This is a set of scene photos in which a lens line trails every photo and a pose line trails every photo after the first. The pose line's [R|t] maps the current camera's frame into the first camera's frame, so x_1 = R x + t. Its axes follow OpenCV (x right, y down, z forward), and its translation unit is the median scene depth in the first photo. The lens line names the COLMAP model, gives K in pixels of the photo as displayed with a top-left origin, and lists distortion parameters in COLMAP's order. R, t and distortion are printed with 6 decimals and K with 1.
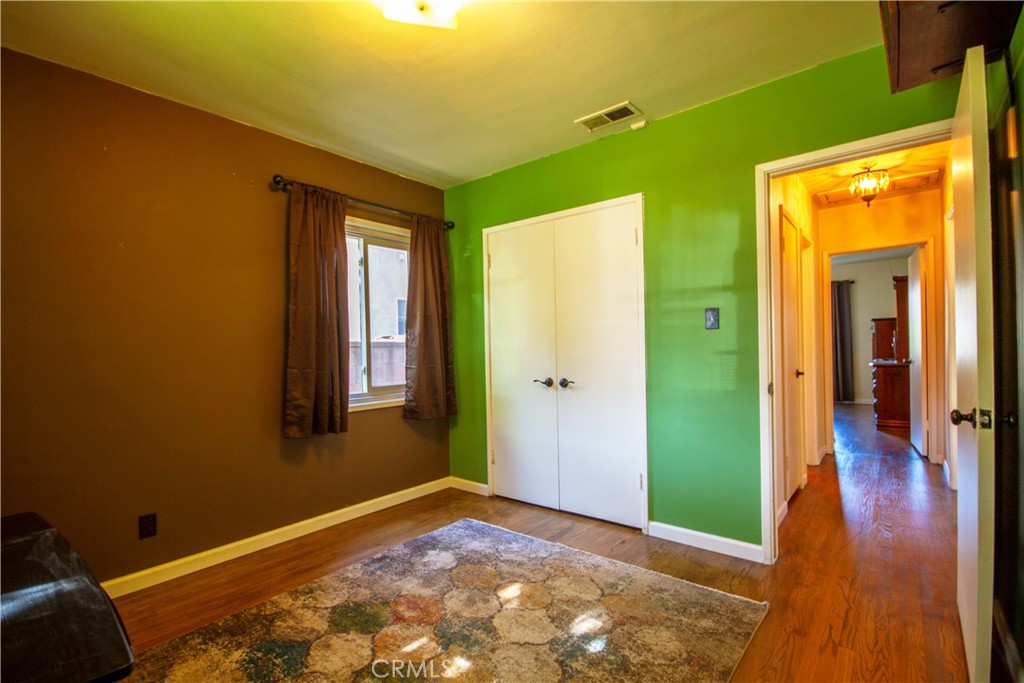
lens RADIAL K [[468.1, 0, 516.5], [0, 468.1, 354.8], [0, 0, 1]] dist [-0.000717, -0.000116]
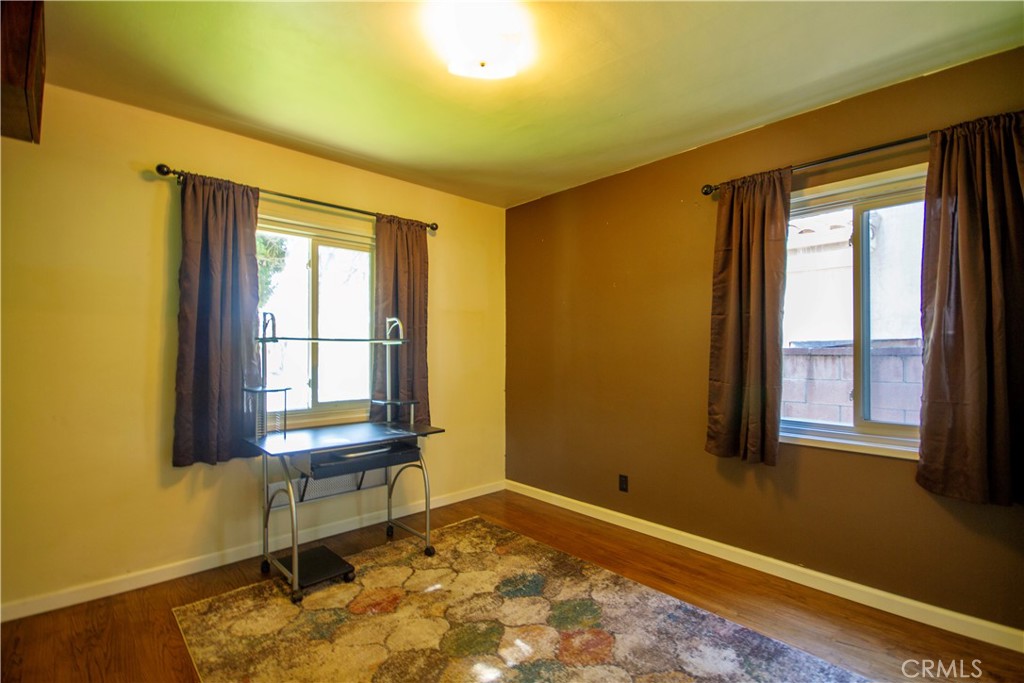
lens RADIAL K [[470.8, 0, 512.8], [0, 470.8, 345.8], [0, 0, 1]] dist [-0.001090, -0.000197]
pose [[-0.143150, 0.012532, -0.989622, 0.567229], [-0.014469, 0.999786, 0.014753, -0.052530], [0.989595, 0.016430, -0.142938, 0.762045]]
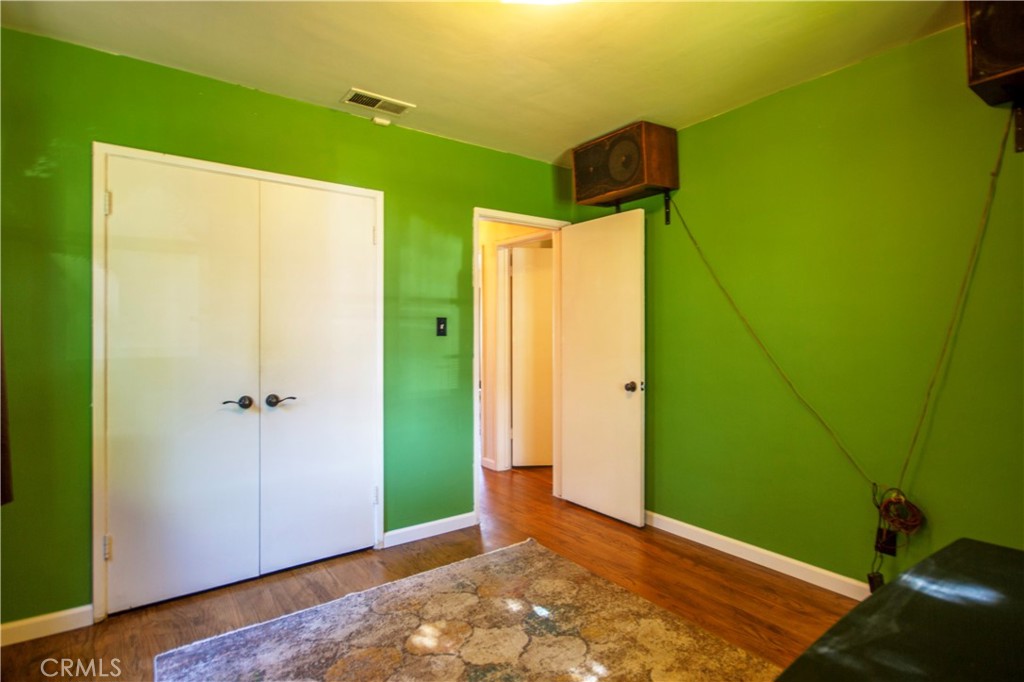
lens RADIAL K [[530.2, 0, 512.0], [0, 530.2, 341.0], [0, 0, 1]] dist [-0.001880, -0.000538]
pose [[0.248213, 0.009150, 0.968662, -0.759635], [0.014885, 0.999801, -0.013258, -0.022256], [-0.968591, 0.017709, 0.248027, 0.503733]]
